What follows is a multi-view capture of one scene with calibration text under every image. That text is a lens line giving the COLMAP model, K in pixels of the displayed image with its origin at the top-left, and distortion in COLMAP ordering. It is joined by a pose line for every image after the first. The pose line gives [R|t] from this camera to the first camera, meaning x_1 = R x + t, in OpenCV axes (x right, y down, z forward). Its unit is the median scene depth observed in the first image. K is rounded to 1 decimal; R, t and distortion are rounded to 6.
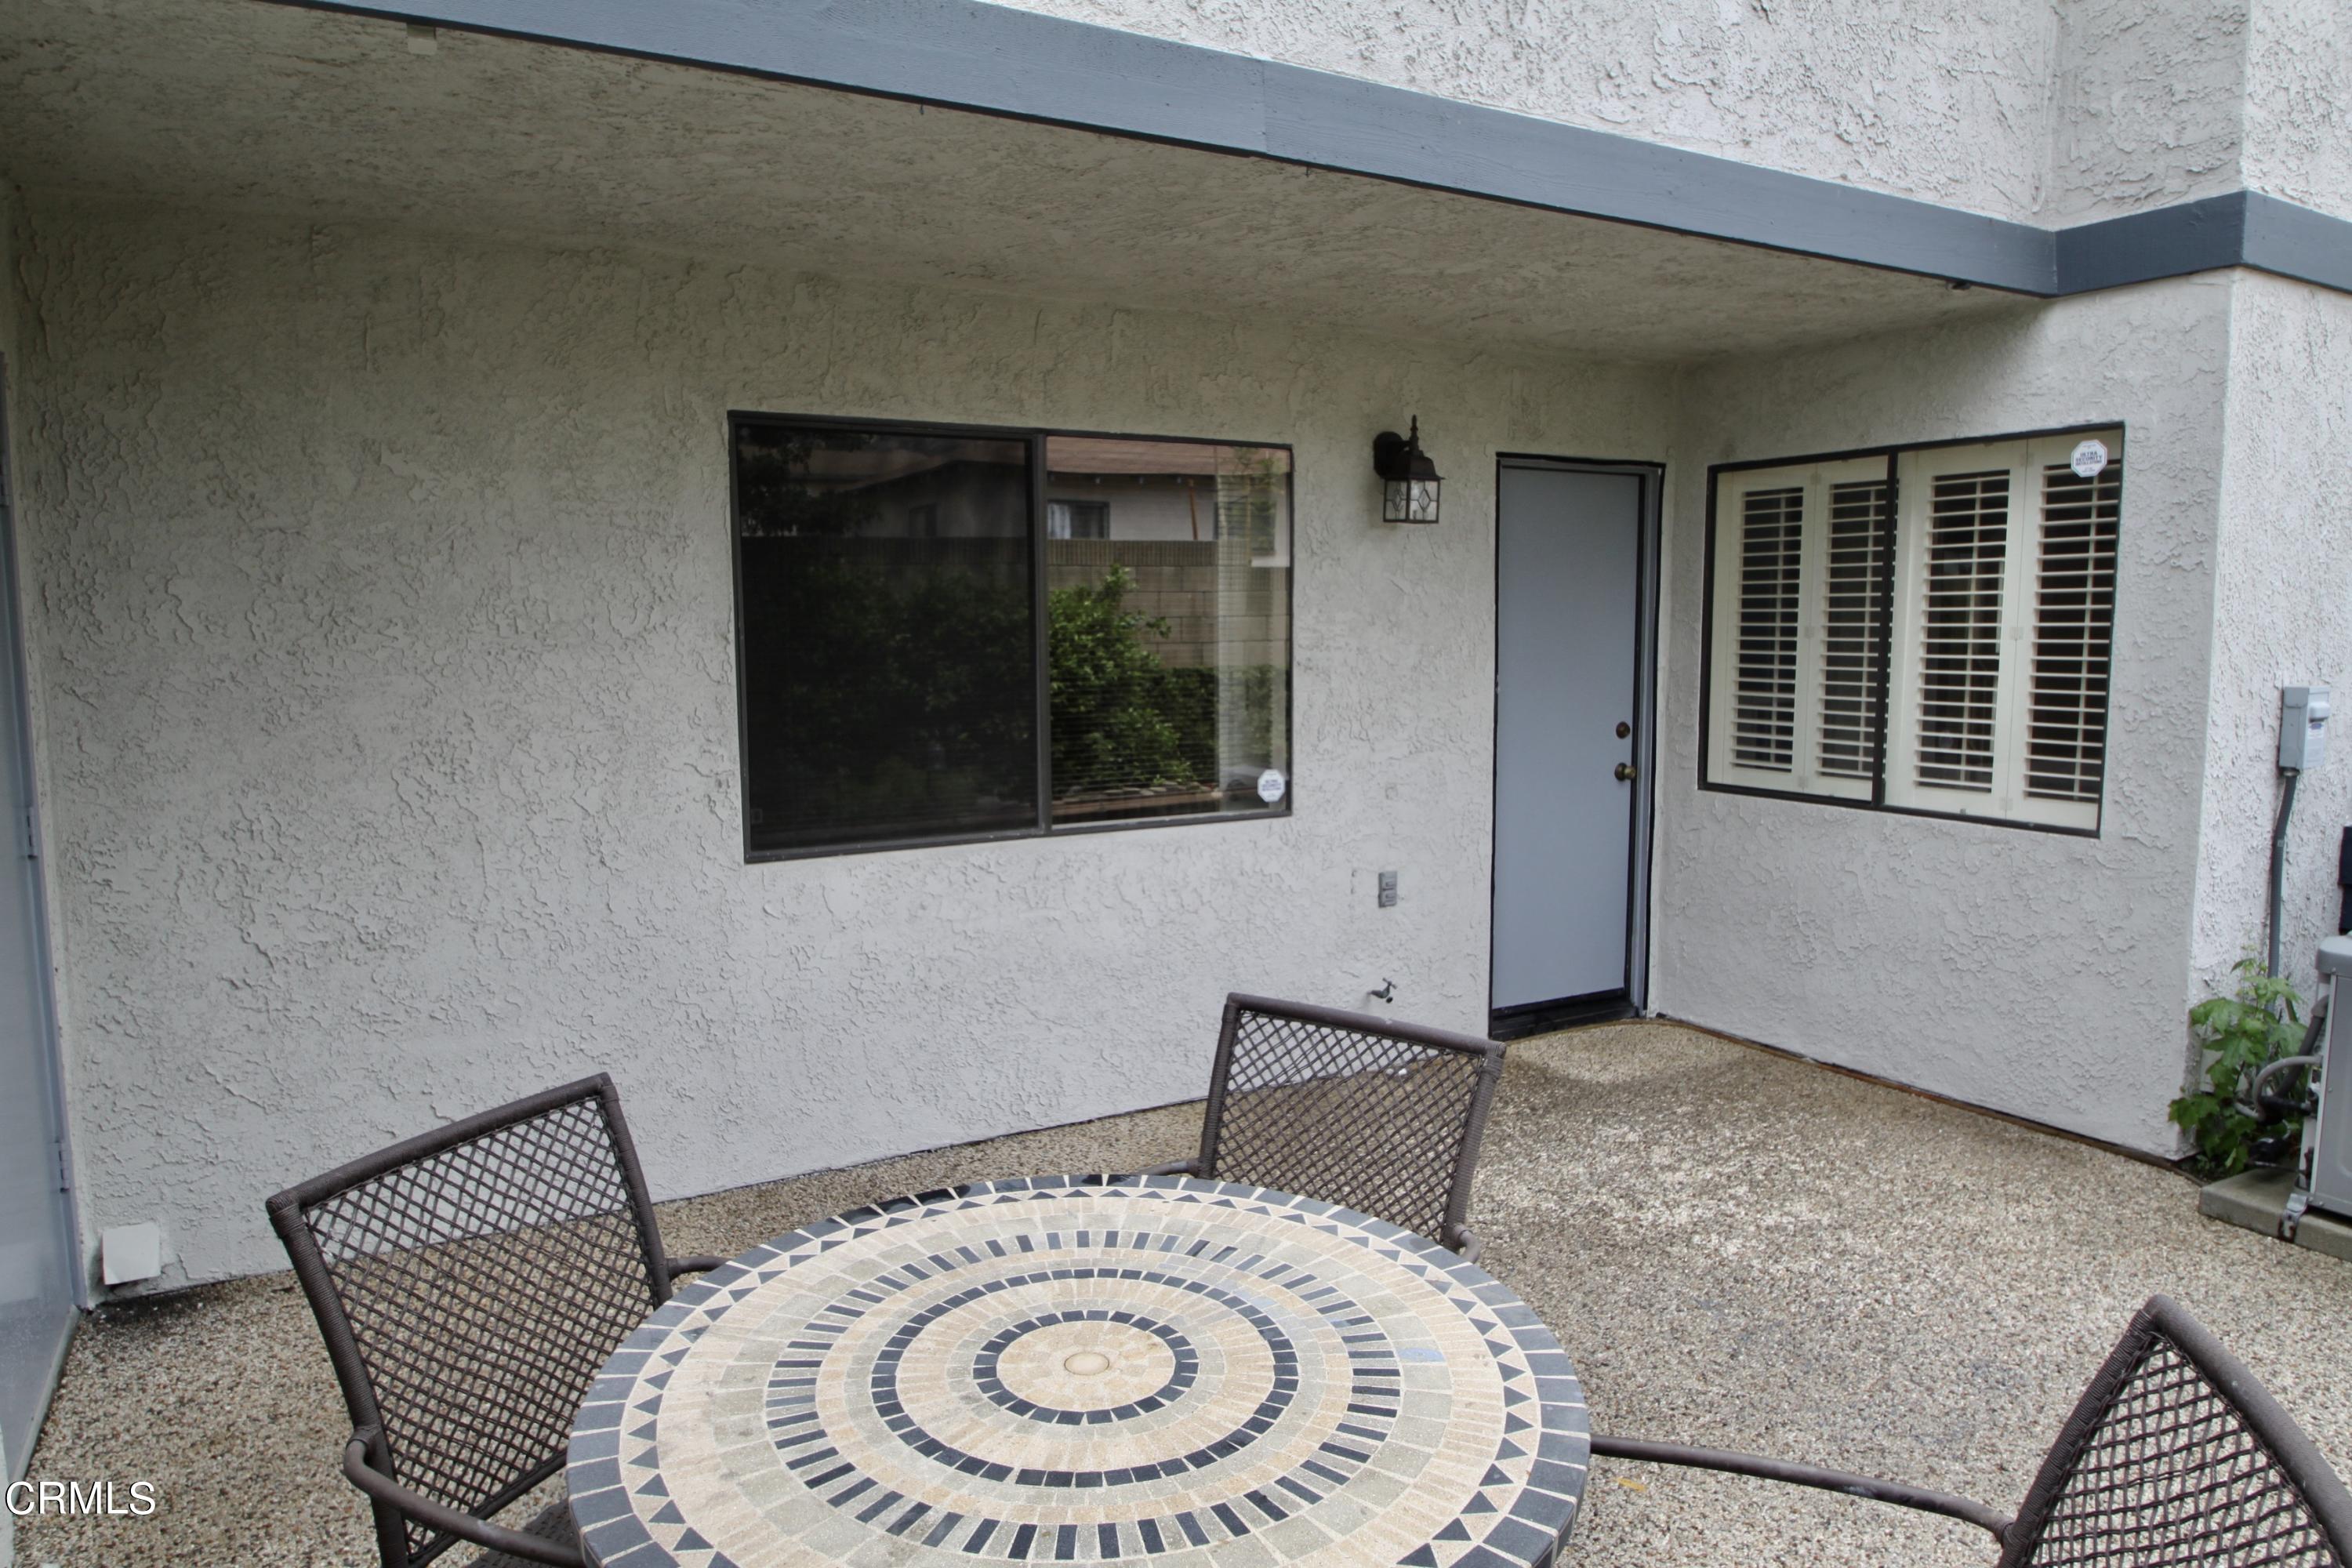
lens RADIAL K [[1476.6, 0, 1158.1], [0, 1476.6, 778.1], [0, 0, 1]] dist [-0.008560, -0.014903]
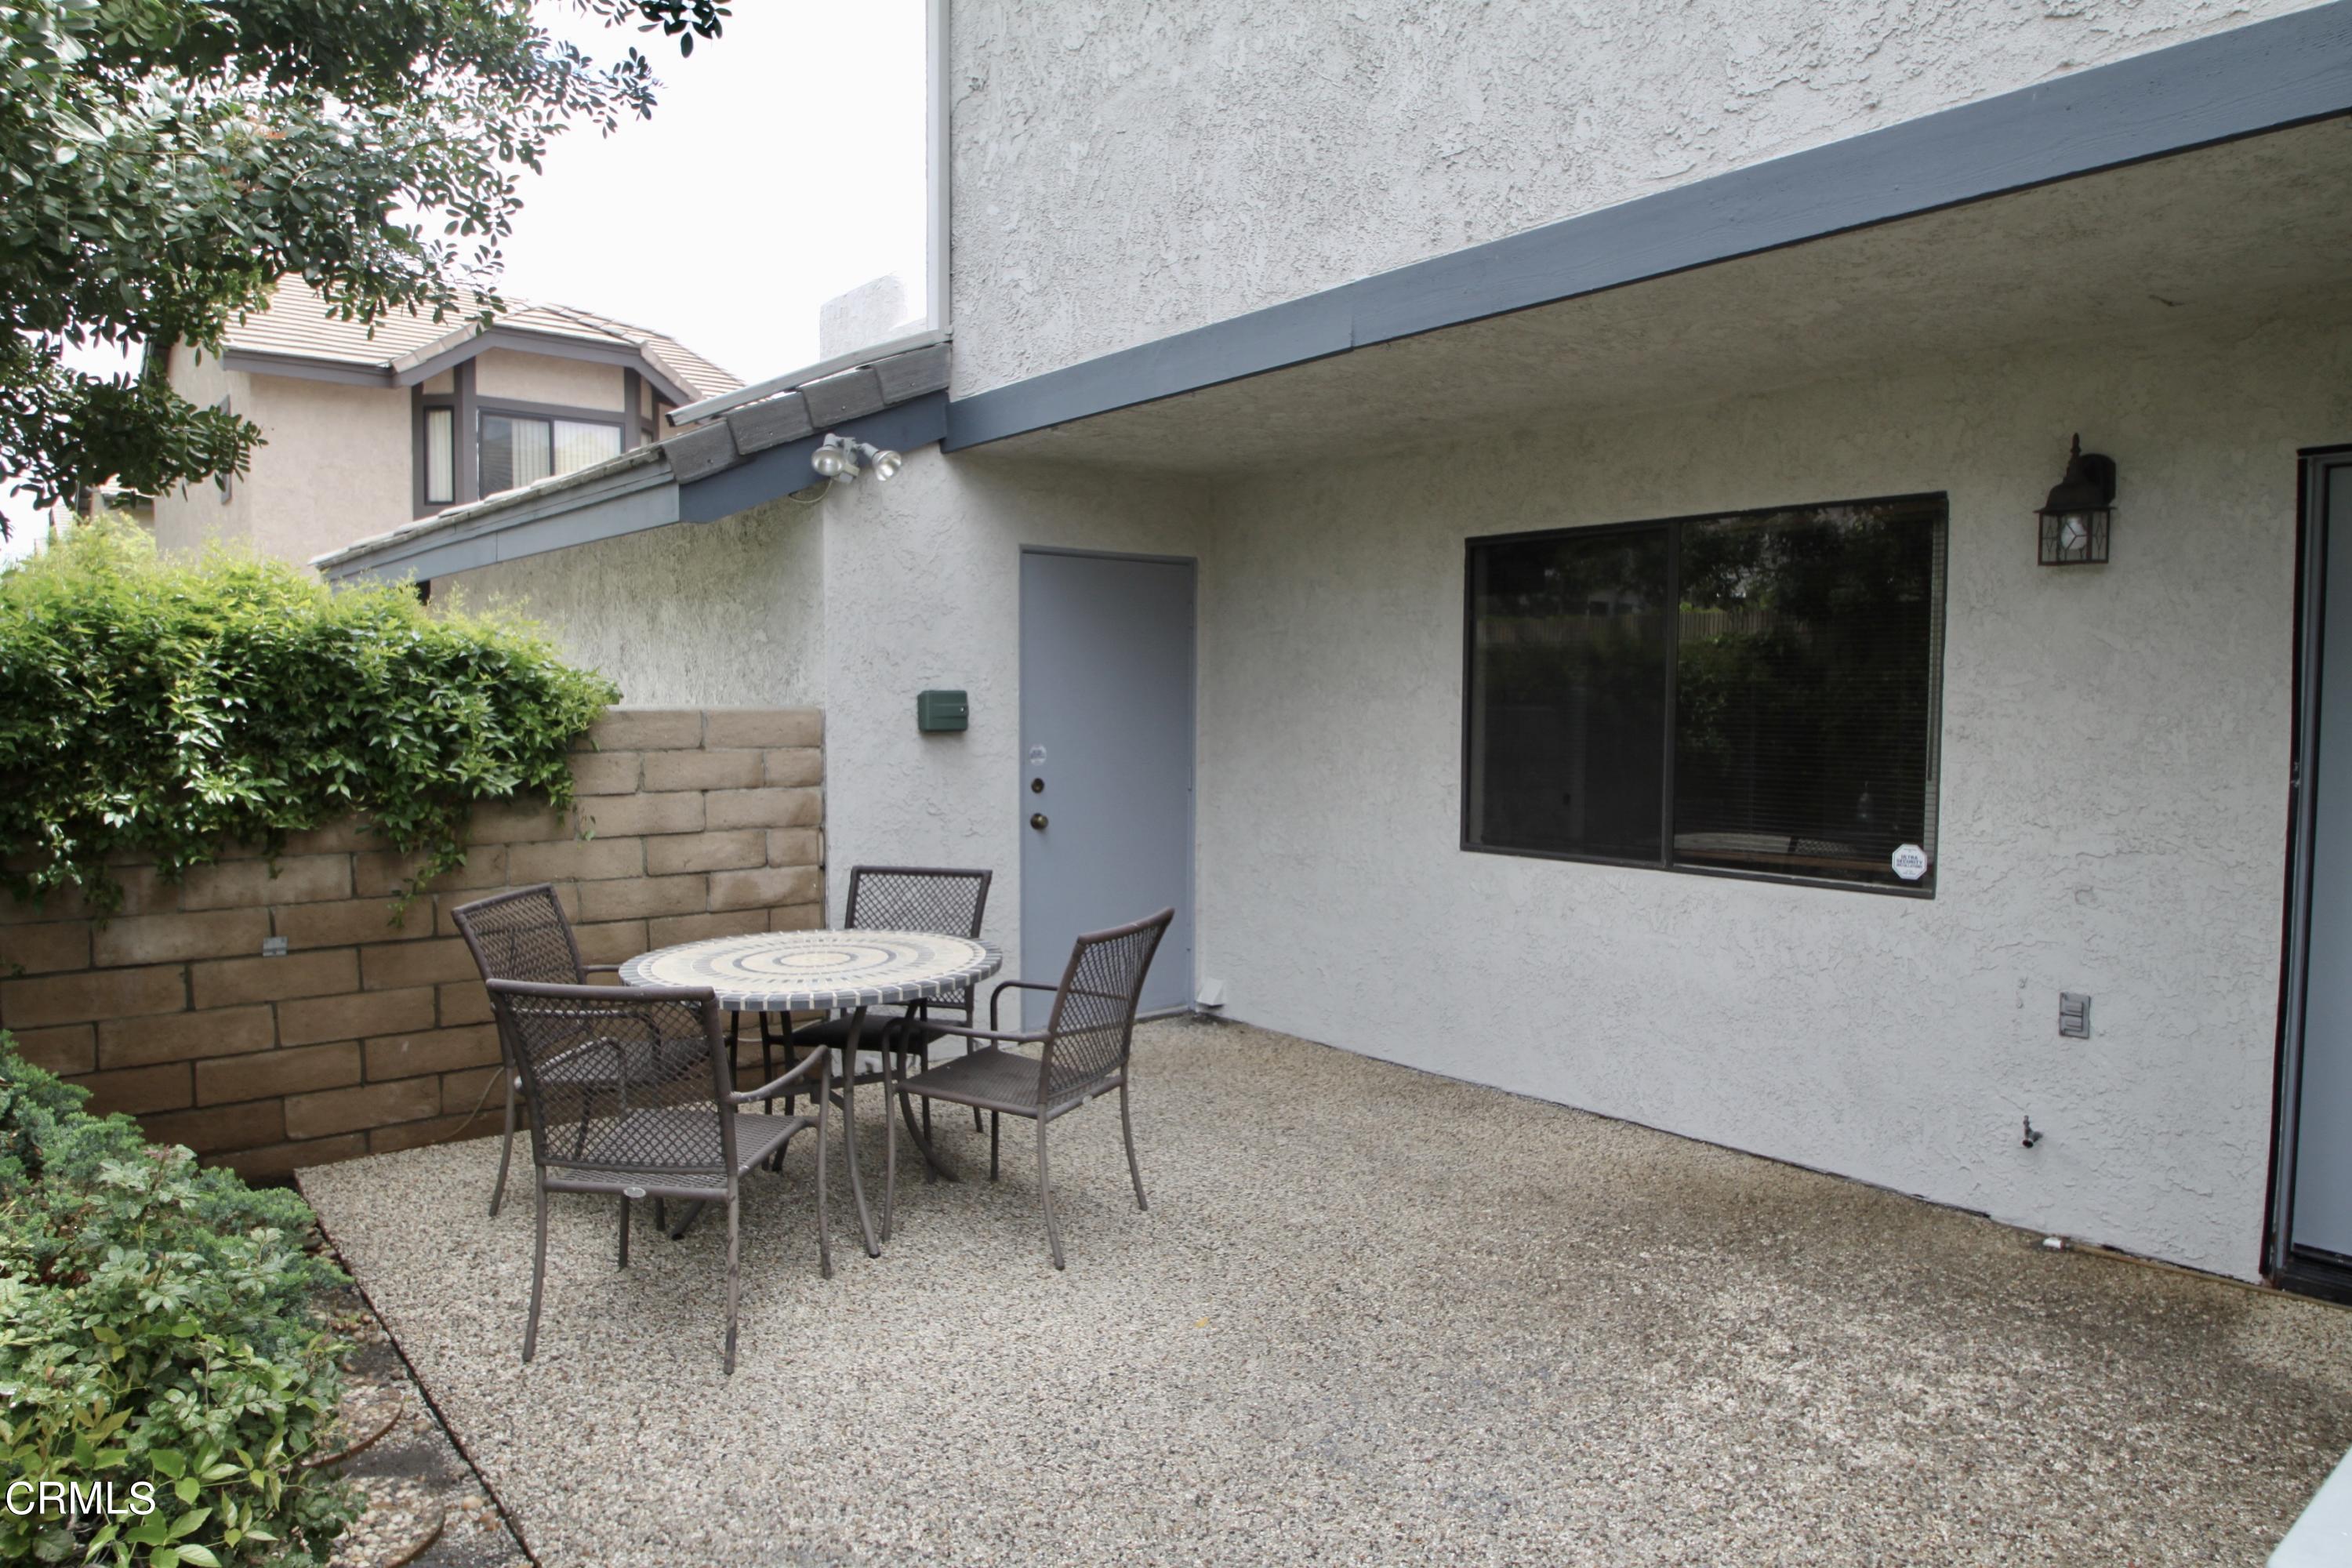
lens RADIAL K [[1476.6, 0, 1188.3], [0, 1476.6, 781.3], [0, 0, 1]] dist [-0.008560, -0.014903]
pose [[0.180991, 0.065180, -0.981323, 1.006084], [-0.110036, 0.992879, 0.045653, -0.041981], [0.977310, 0.099718, 0.186874, 0.434258]]
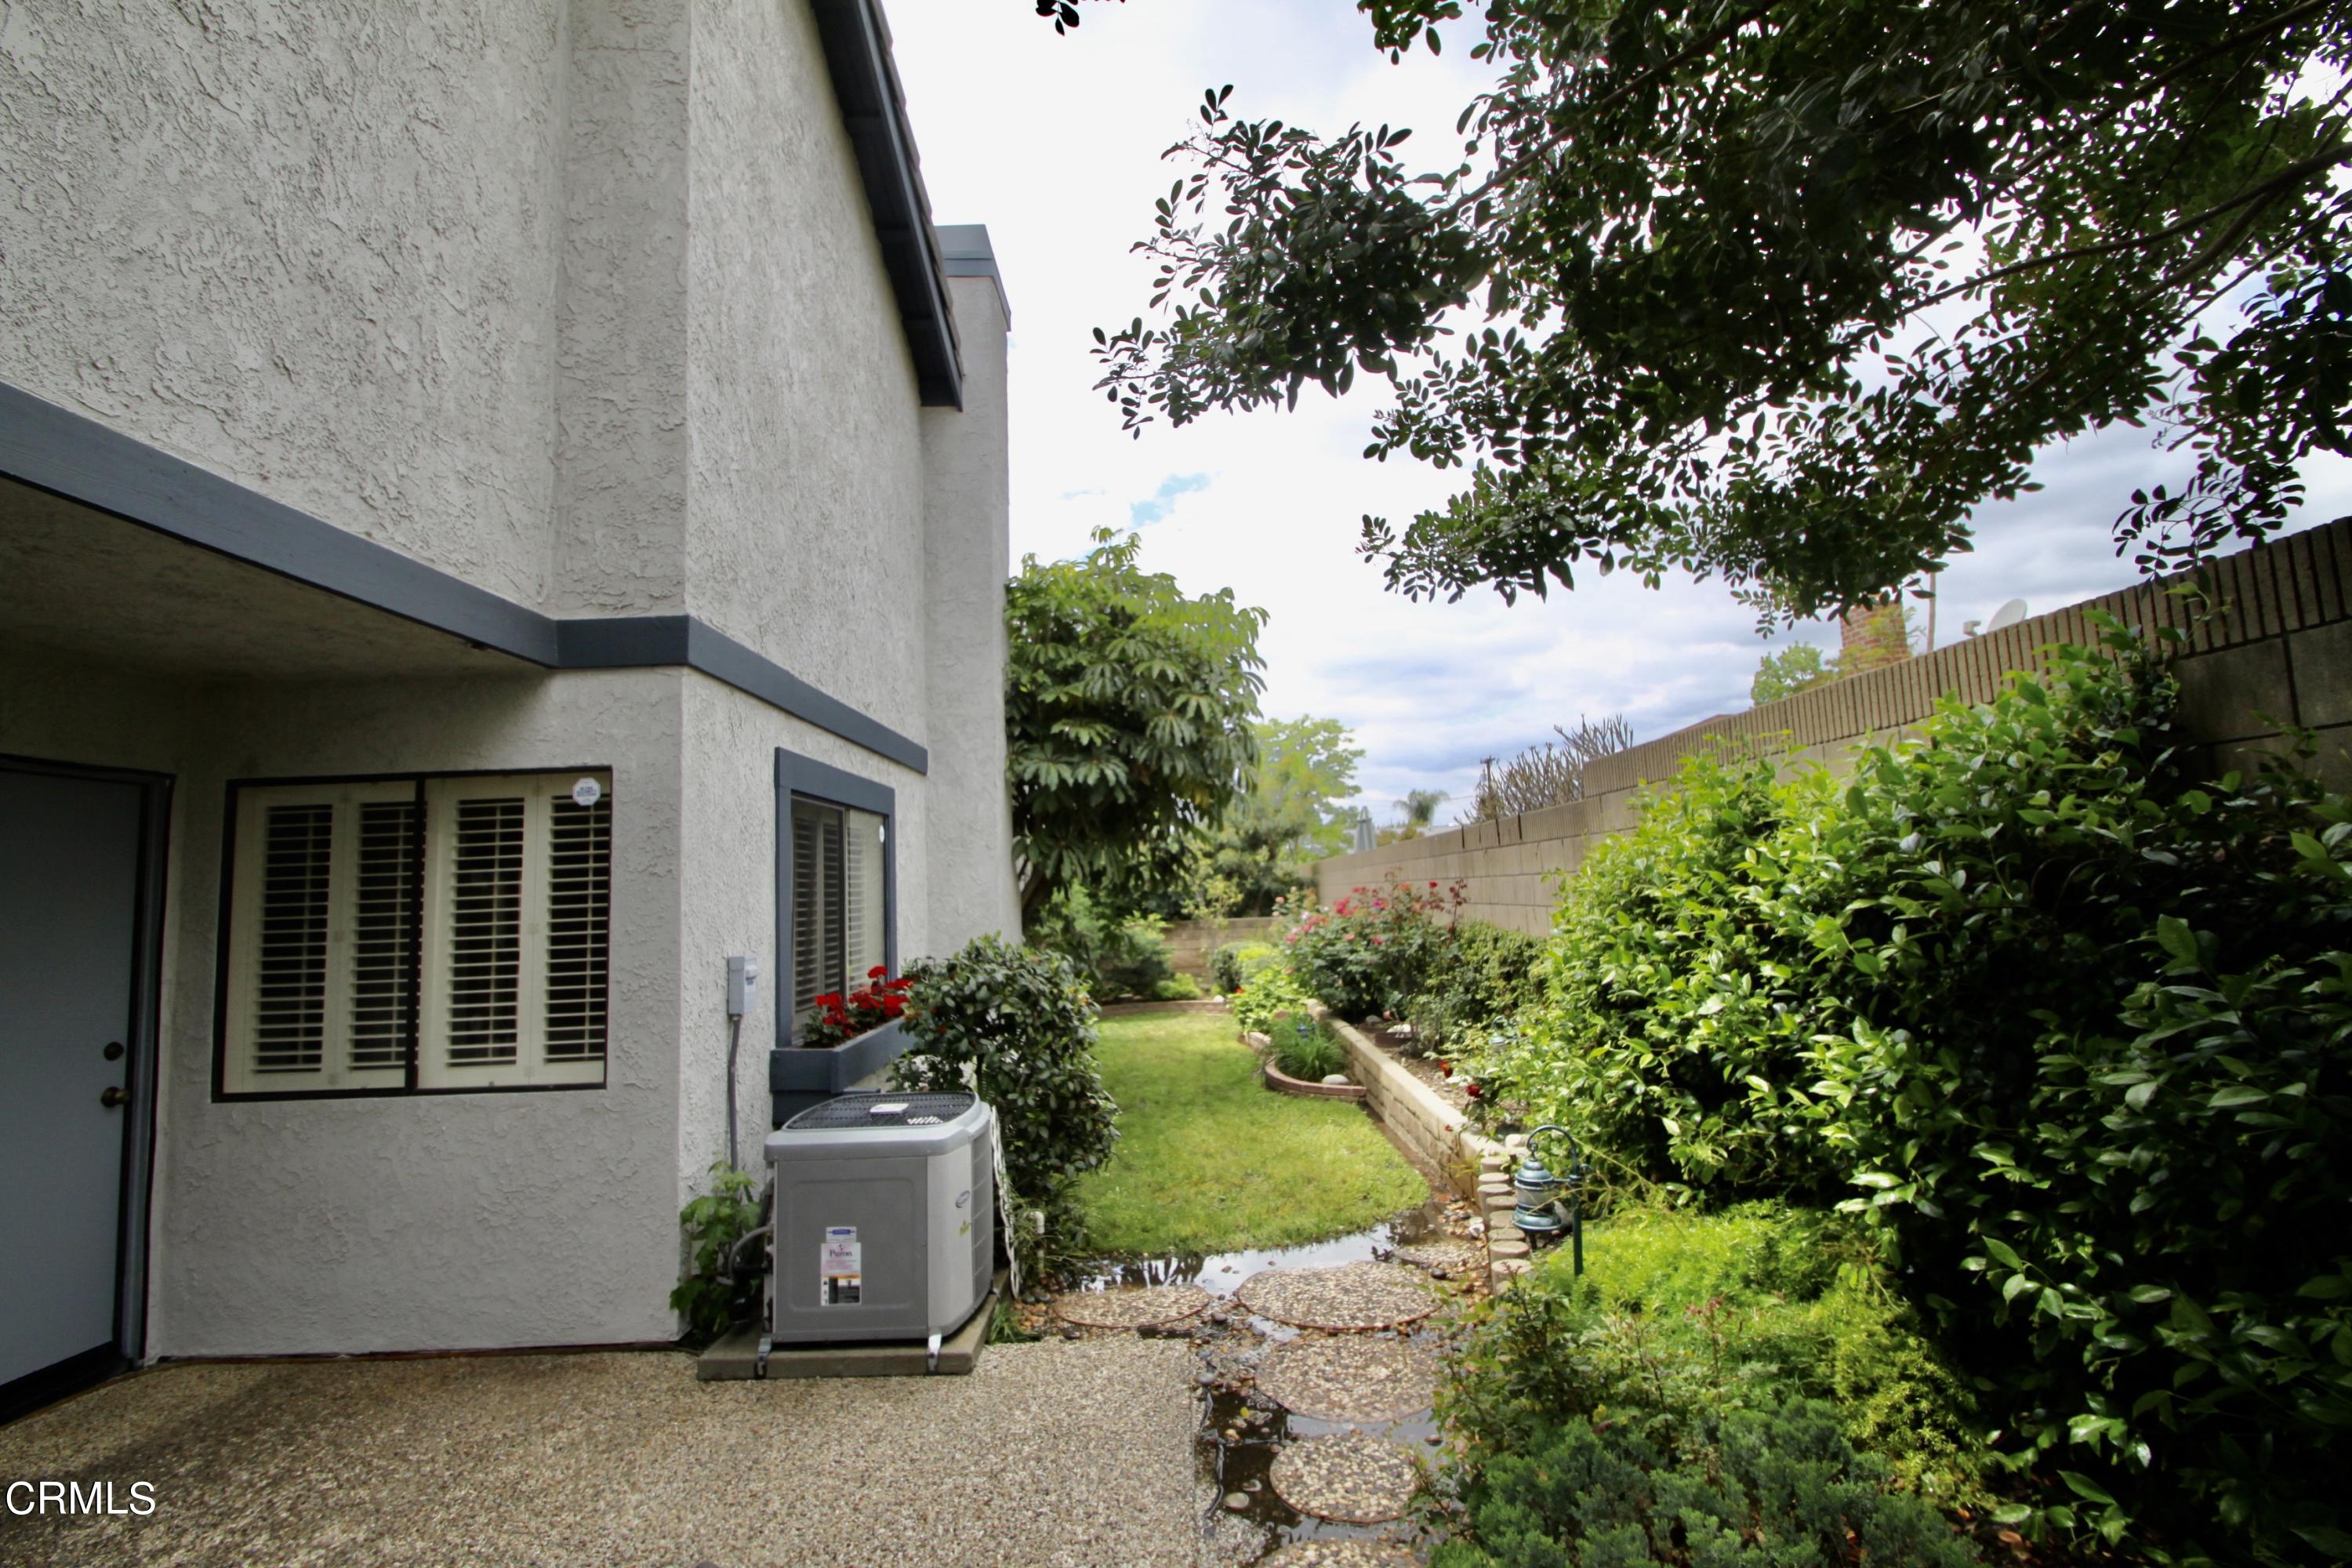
lens RADIAL K [[1080.3, 0, 1197.8], [0, 1080.3, 772.5], [0, 0, 1]] dist [0.000342, -0.011430]
pose [[0.476696, 0.081191, 0.875311, 0.051958], [0.131526, 0.977930, -0.162339, -0.007244], [-0.869173, 0.192512, 0.455496, 0.085770]]
